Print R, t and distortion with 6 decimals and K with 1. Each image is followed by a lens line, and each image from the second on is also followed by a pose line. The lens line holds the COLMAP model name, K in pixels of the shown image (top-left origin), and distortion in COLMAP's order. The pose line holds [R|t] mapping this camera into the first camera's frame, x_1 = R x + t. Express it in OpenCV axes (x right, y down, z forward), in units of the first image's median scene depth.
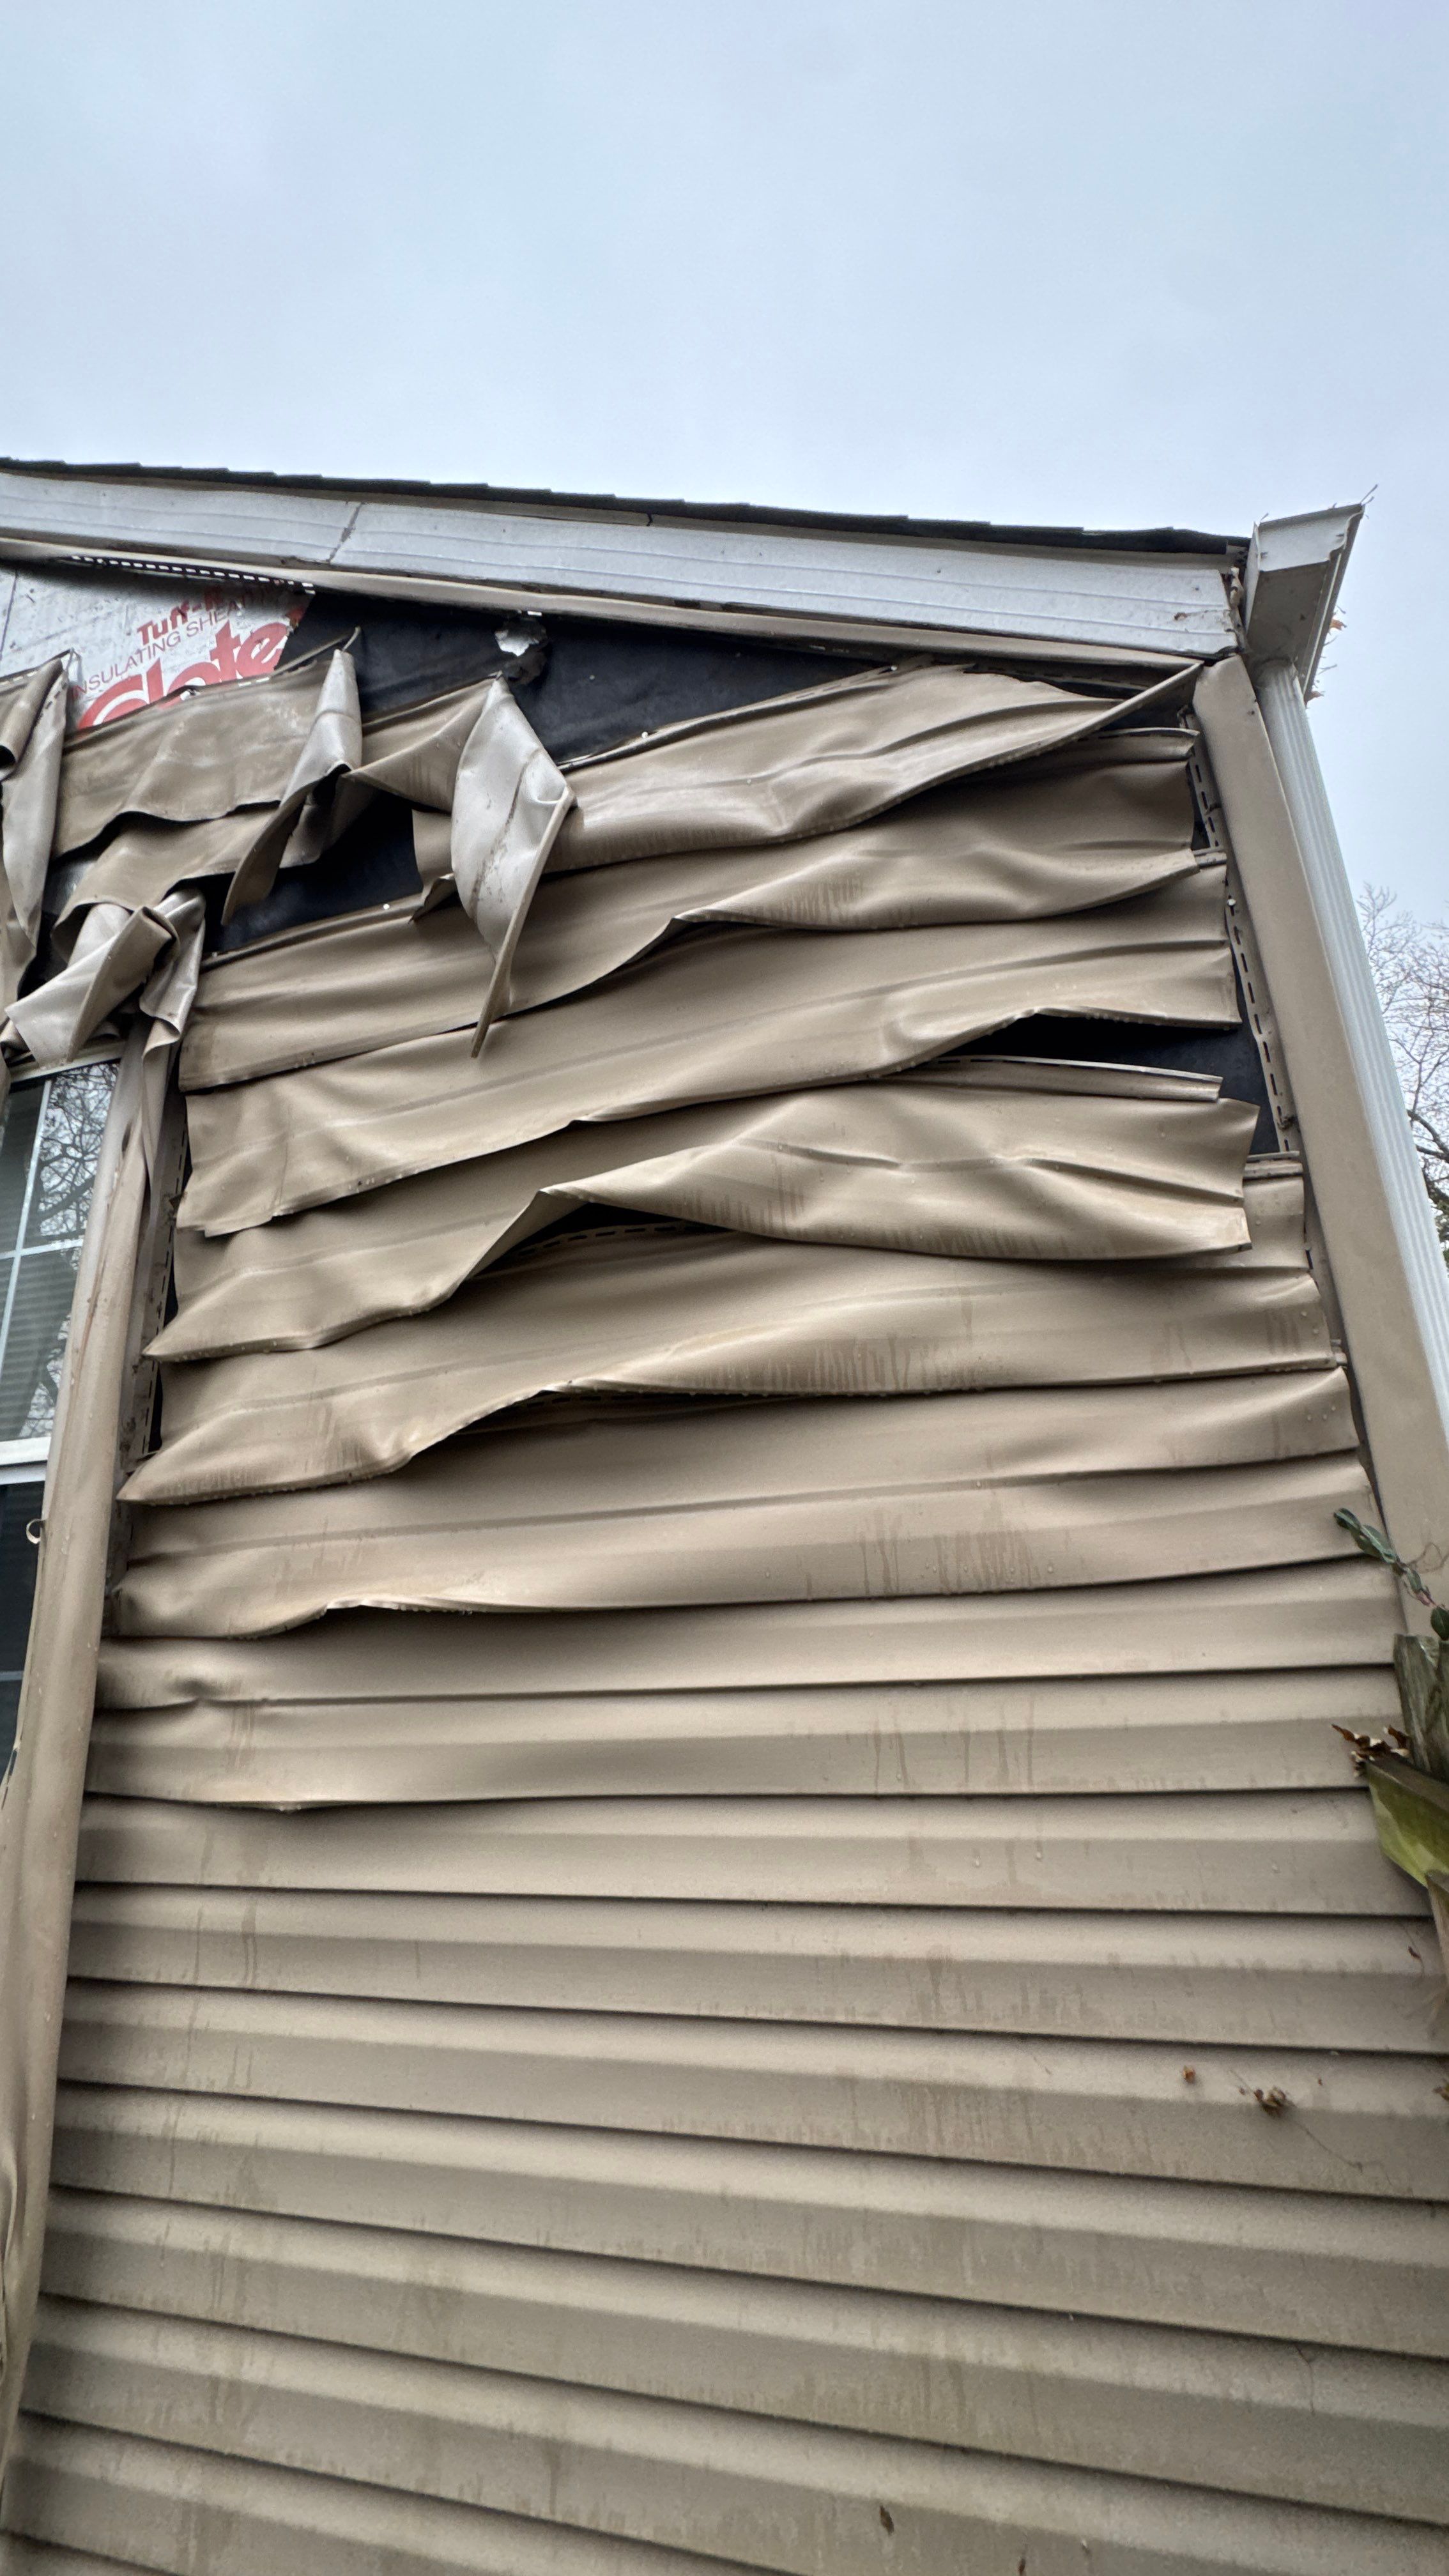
lens RADIAL K [[1036.8, 0, 724.5], [0, 1036.8, 1288.0], [0, 0, 1]] dist [-0.008140, 0.000242]
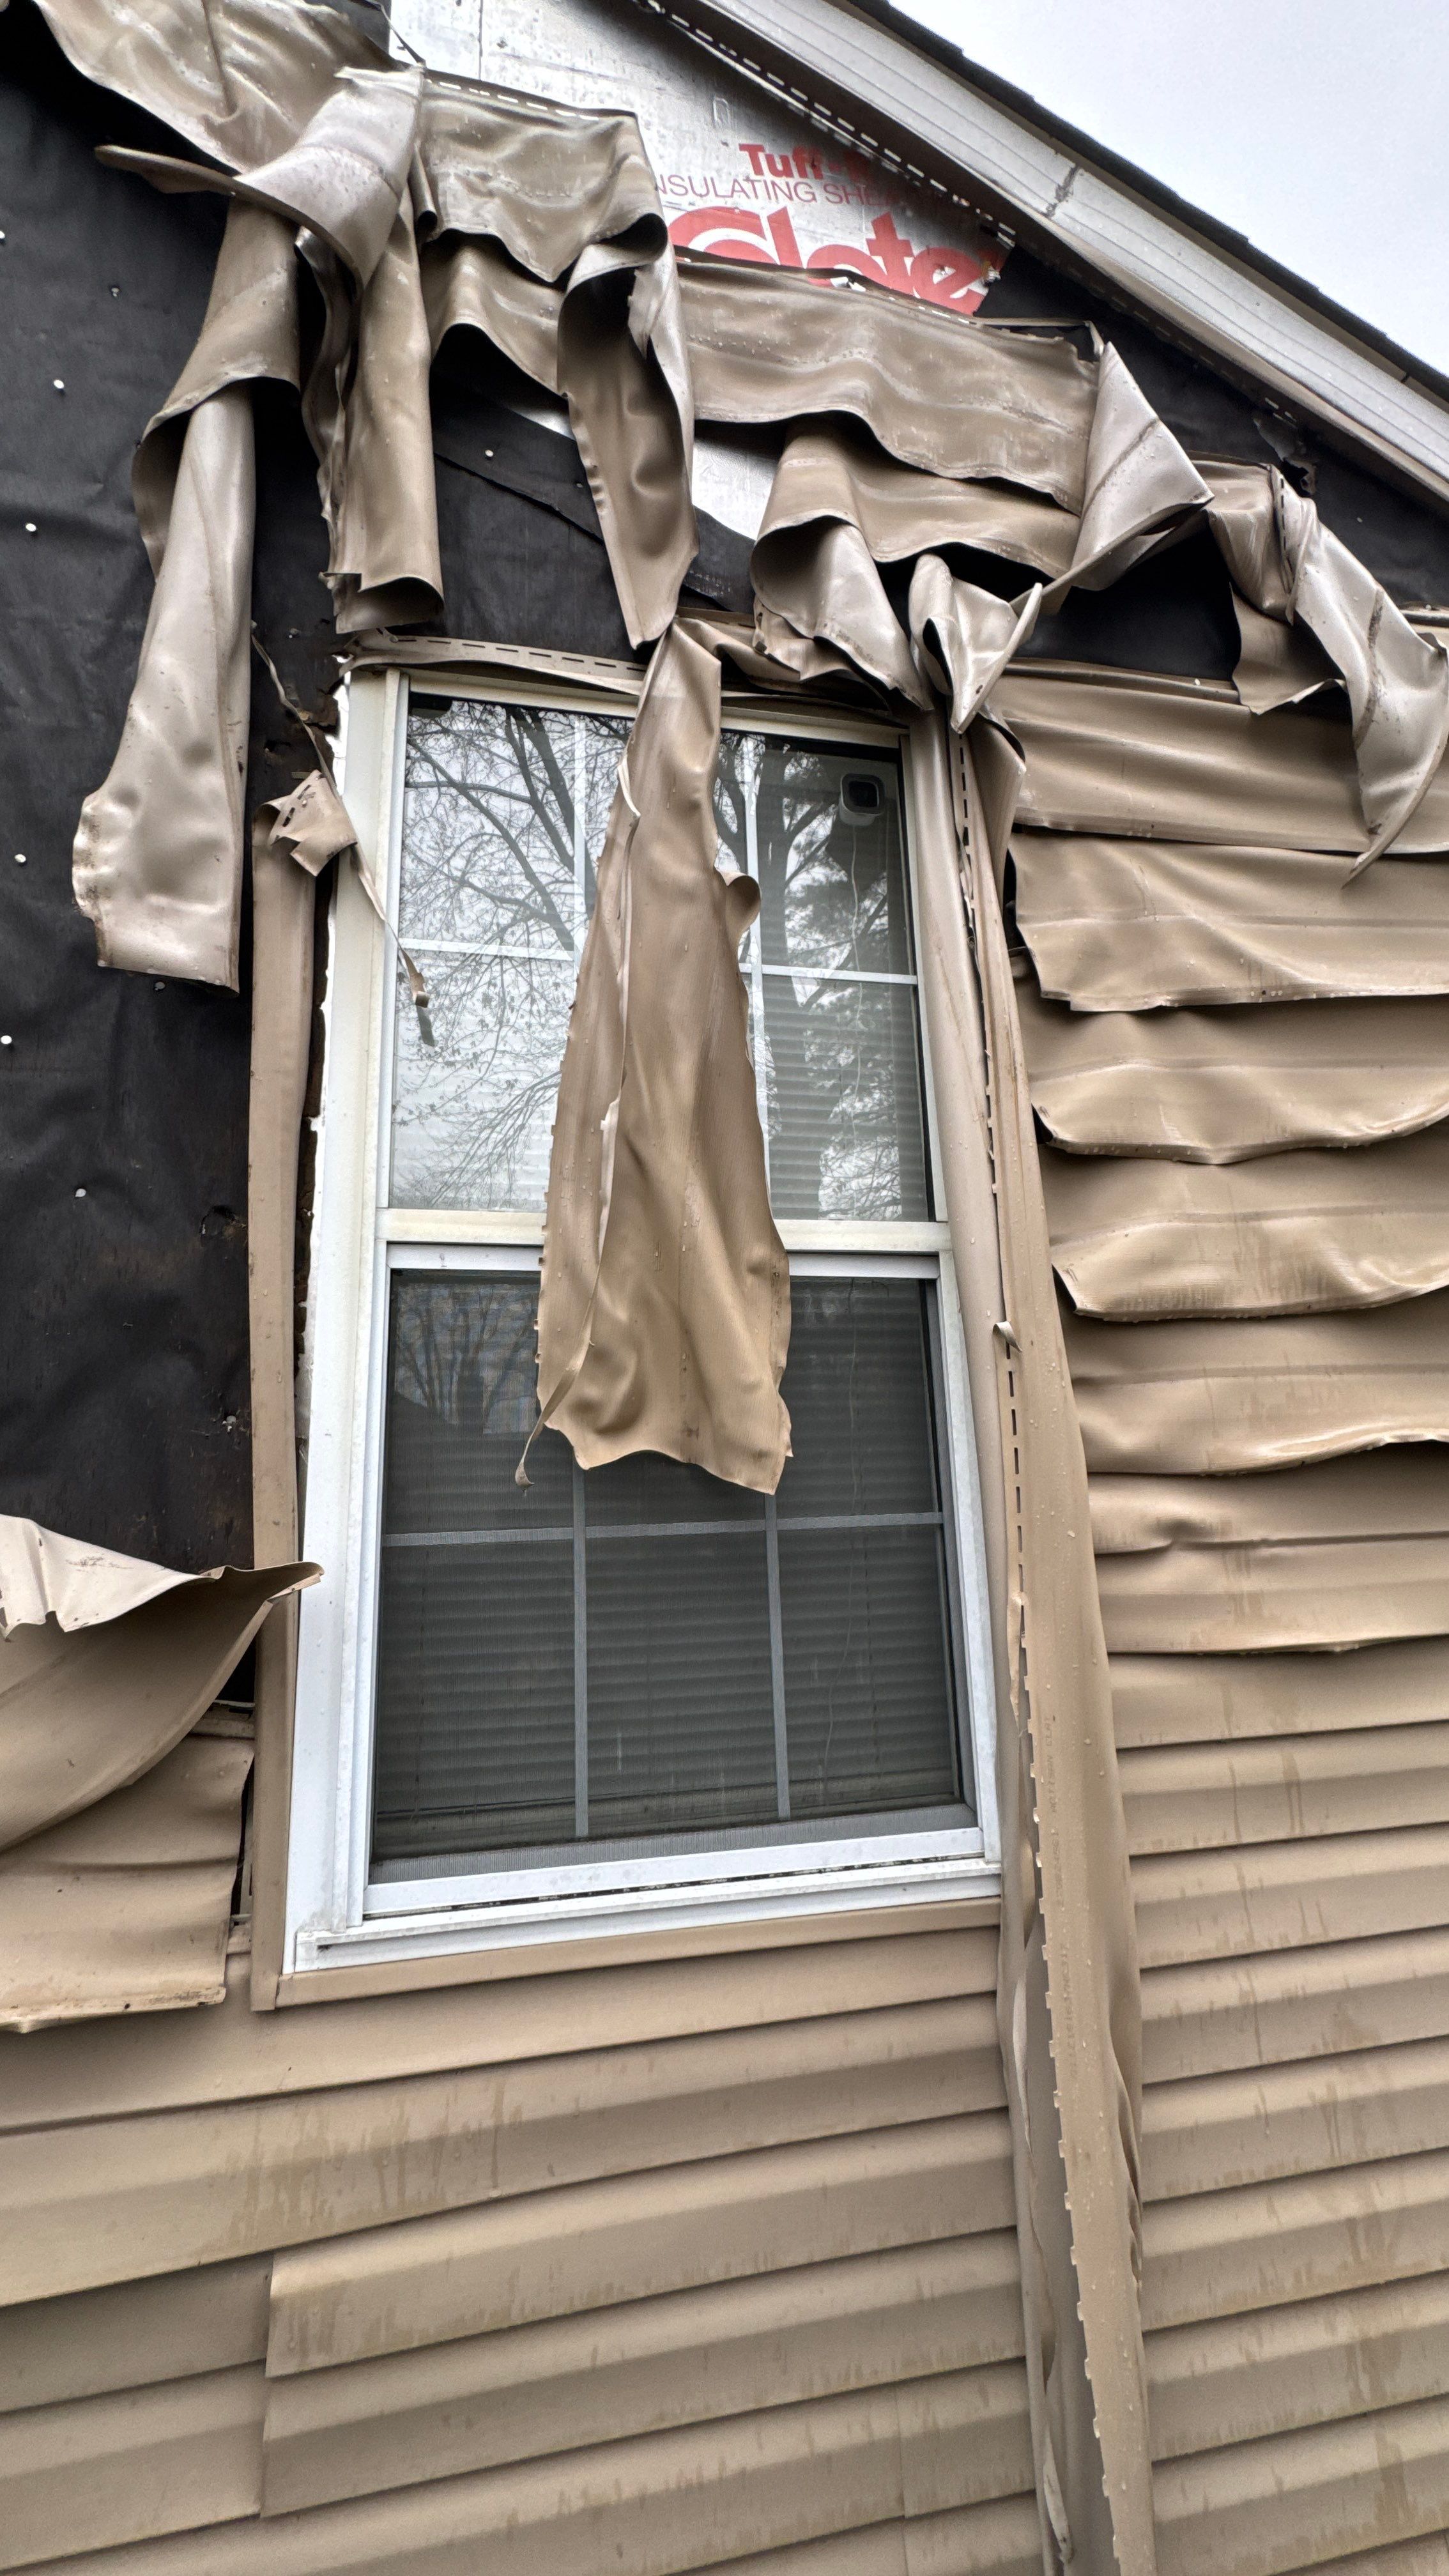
lens RADIAL K [[1036.8, 0, 724.5], [0, 1036.8, 1288.0], [0, 0, 1]] dist [-0.008140, 0.000242]
pose [[0.884914, 0.110609, 0.452430, -1.236876], [-0.148998, 0.987573, 0.049988, 0.193070], [-0.441279, -0.111646, 0.890398, 0.399945]]
